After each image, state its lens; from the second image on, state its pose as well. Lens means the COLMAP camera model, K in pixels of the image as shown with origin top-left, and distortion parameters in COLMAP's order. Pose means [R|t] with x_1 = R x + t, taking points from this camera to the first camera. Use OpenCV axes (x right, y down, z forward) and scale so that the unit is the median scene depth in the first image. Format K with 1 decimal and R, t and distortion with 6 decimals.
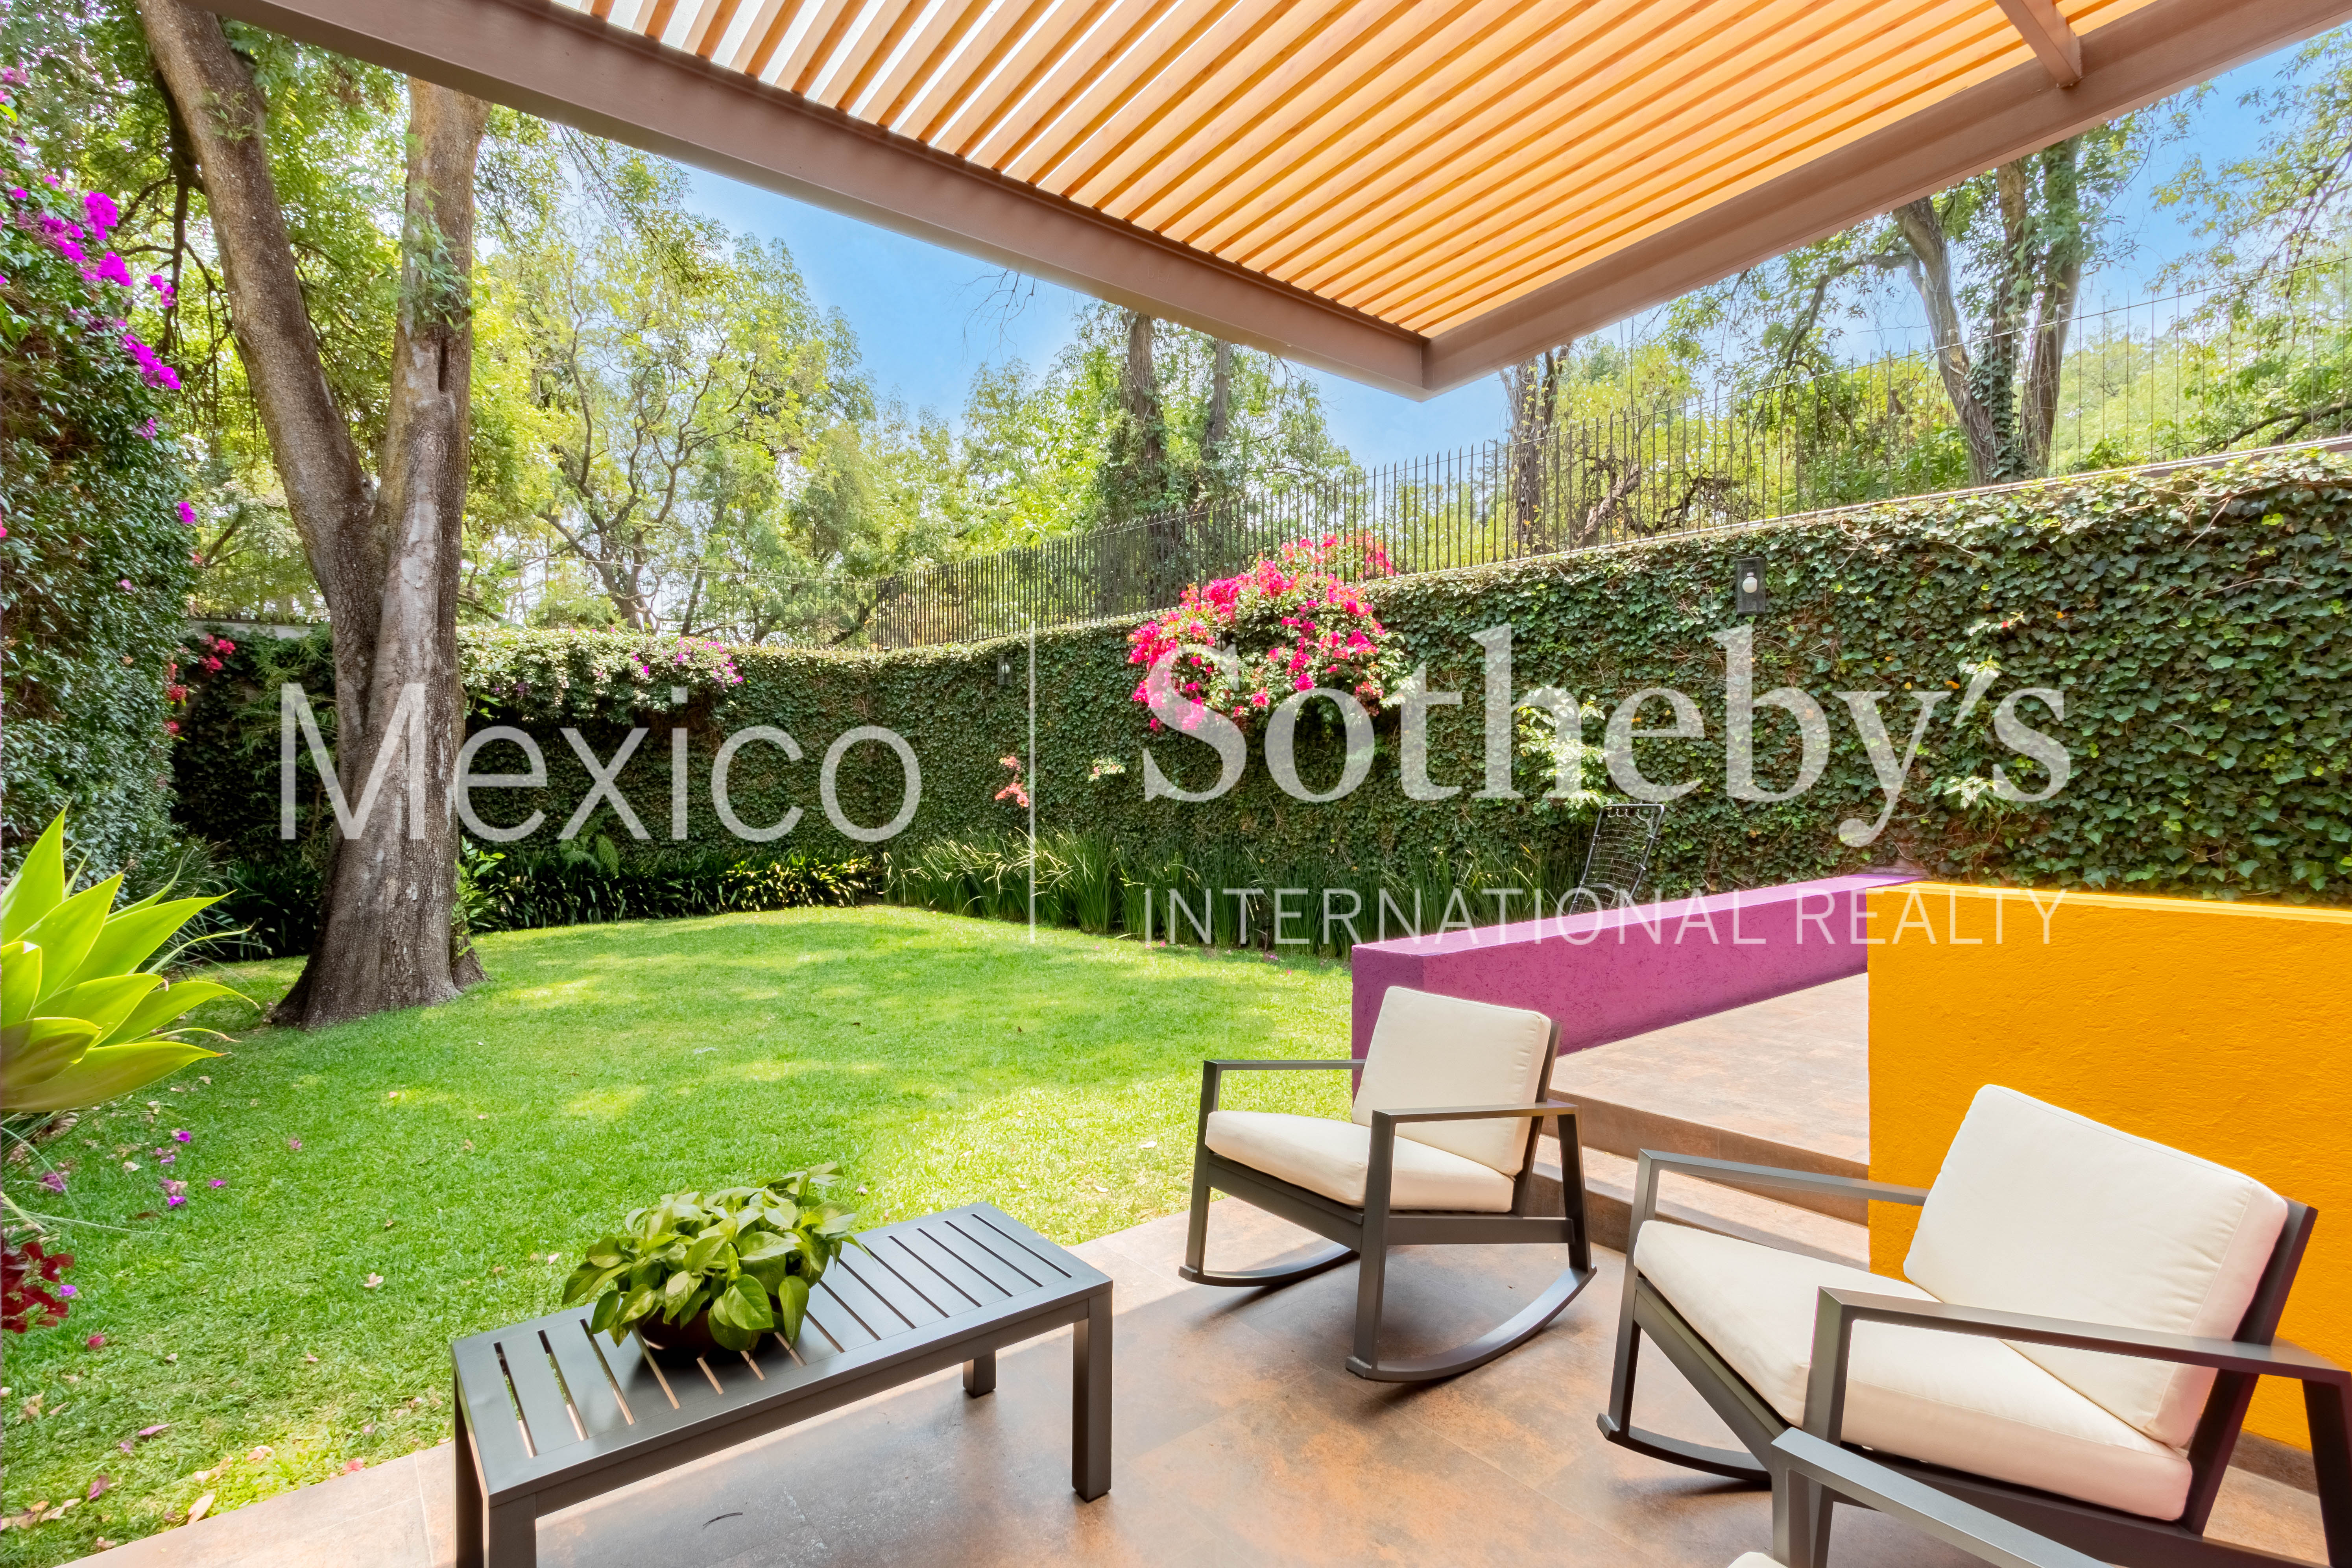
lens RADIAL K [[1121.2, 0, 1181.4], [0, 1121.2, 775.4], [0, 0, 1]] dist [-0.000591, -0.001246]
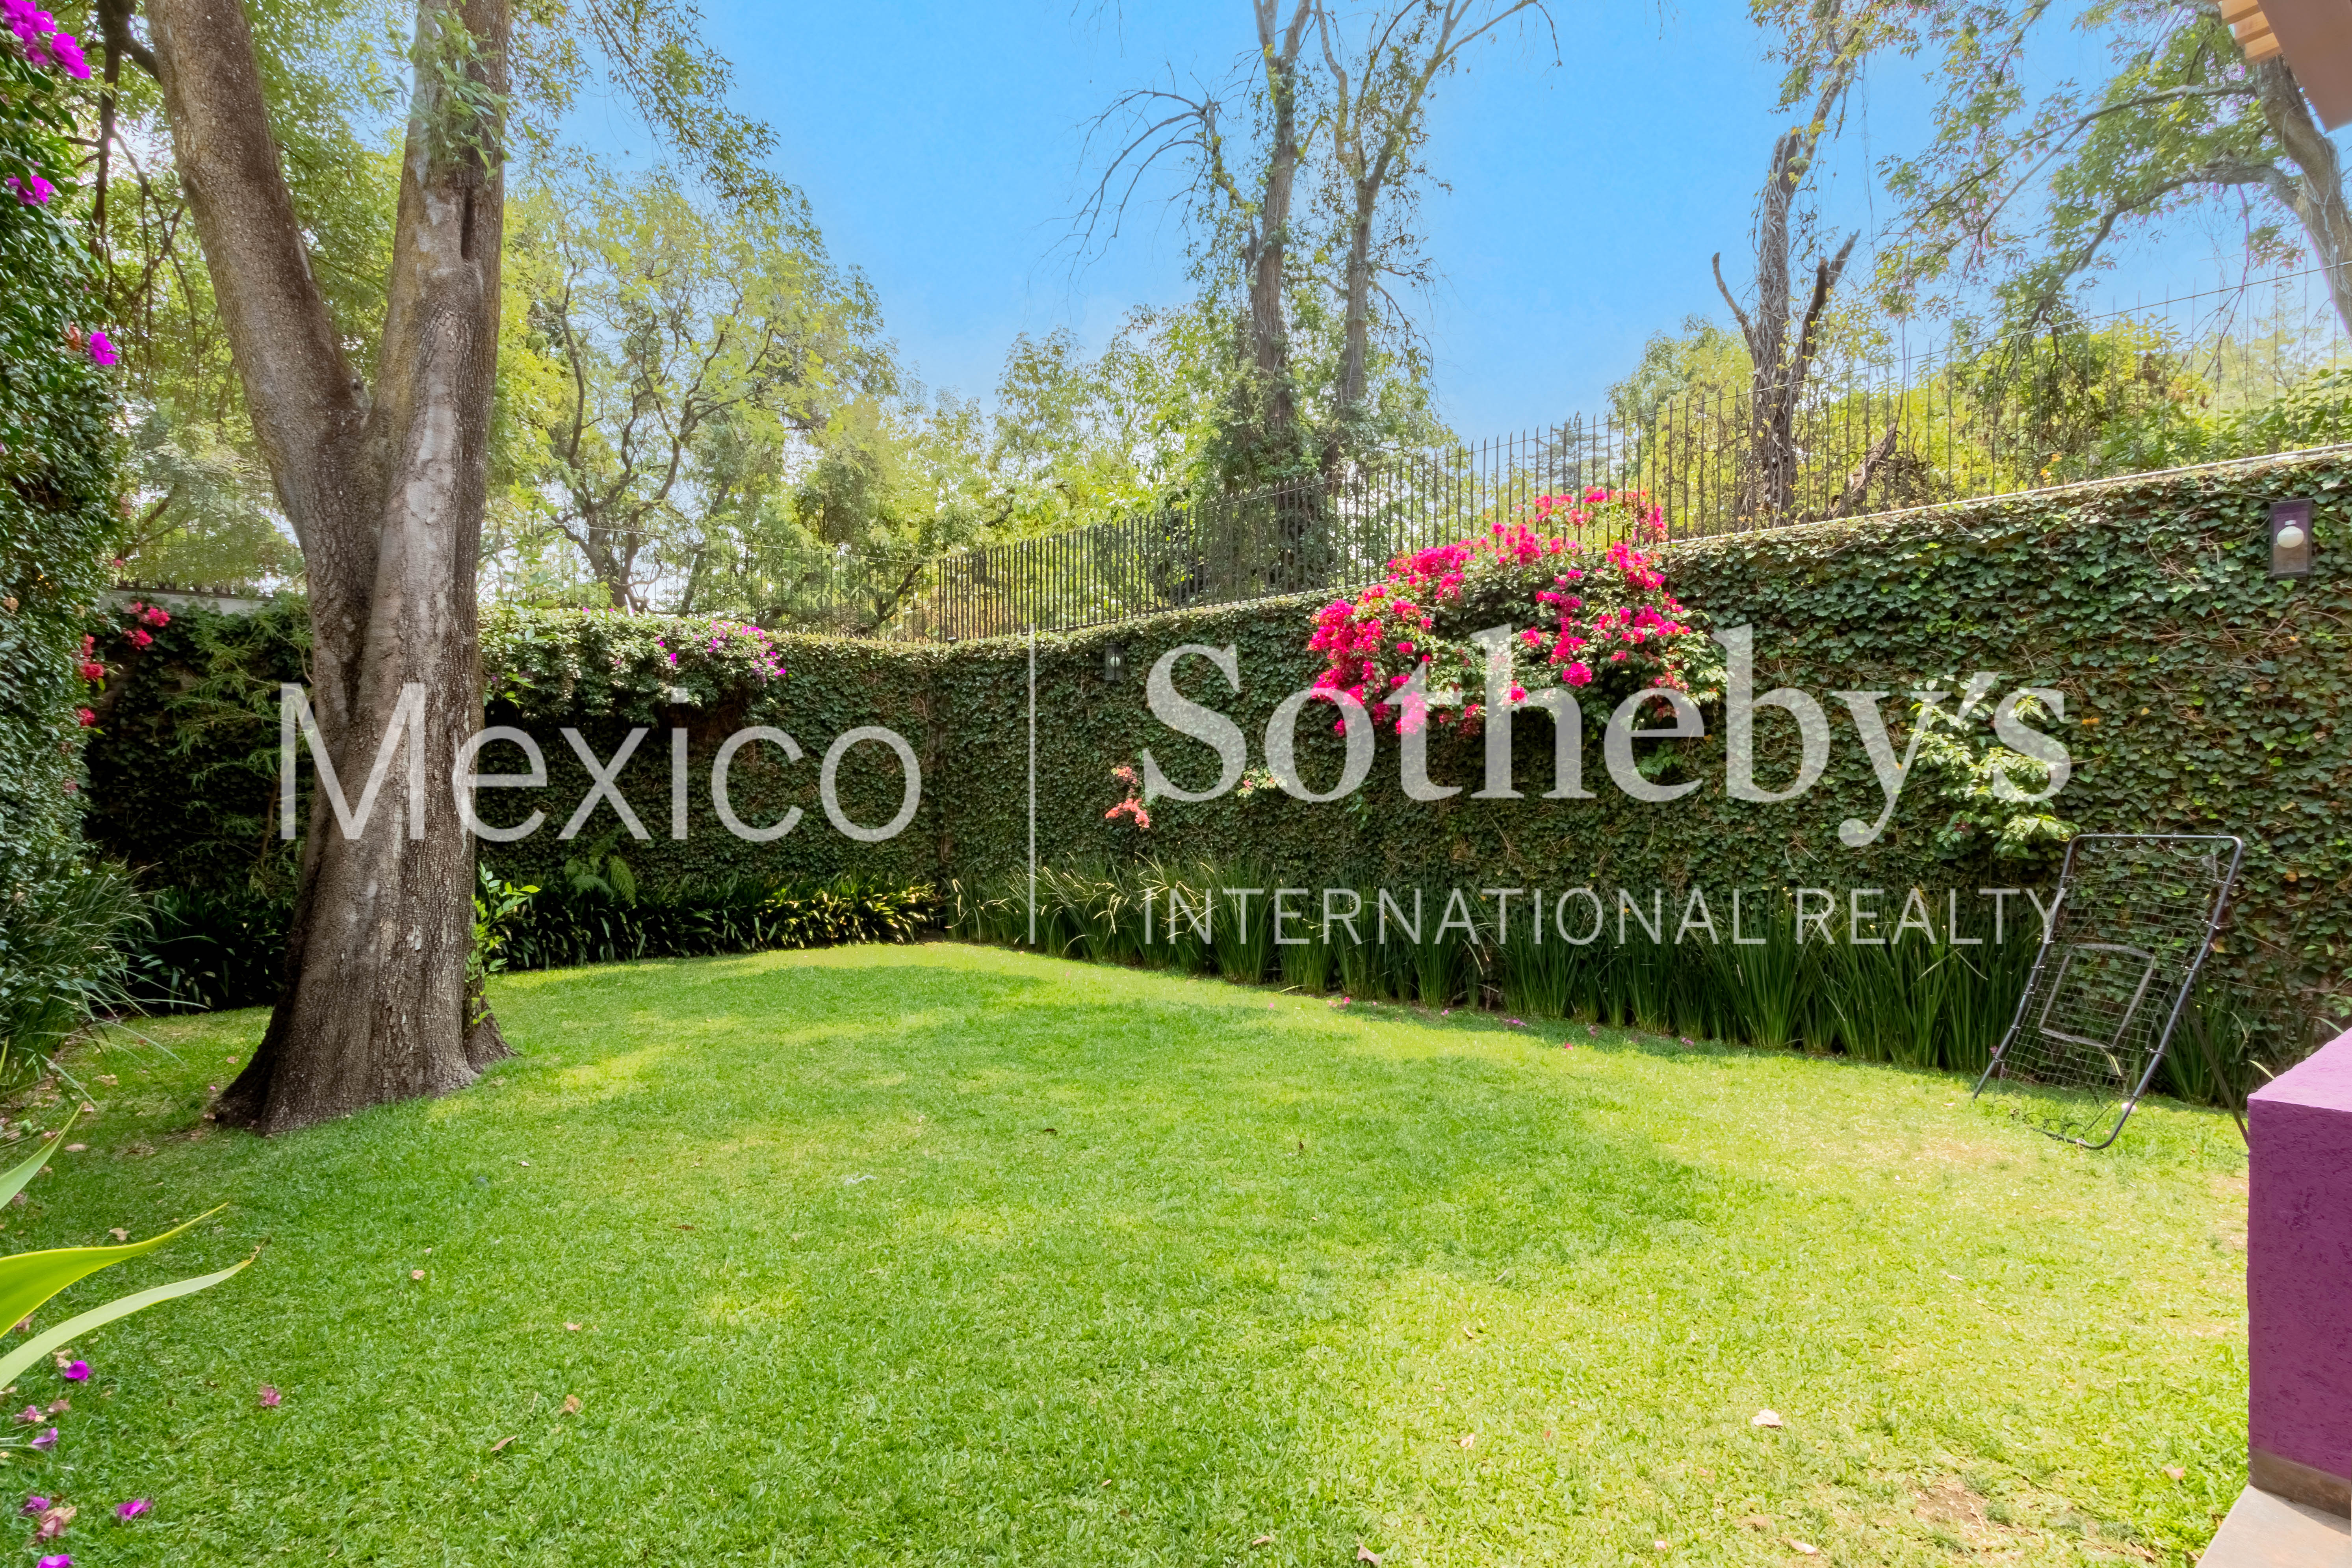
lens RADIAL K [[1135.8, 0, 1176.0], [0, 1135.8, 784.0], [0, 0, 1]] dist [-0.002655, 0.000564]
pose [[0.999567, 0.009901, 0.027709, -0.139490], [-0.009677, 0.999919, -0.008218, 0.002819], [-0.027788, 0.007946, 0.999582, 0.161903]]
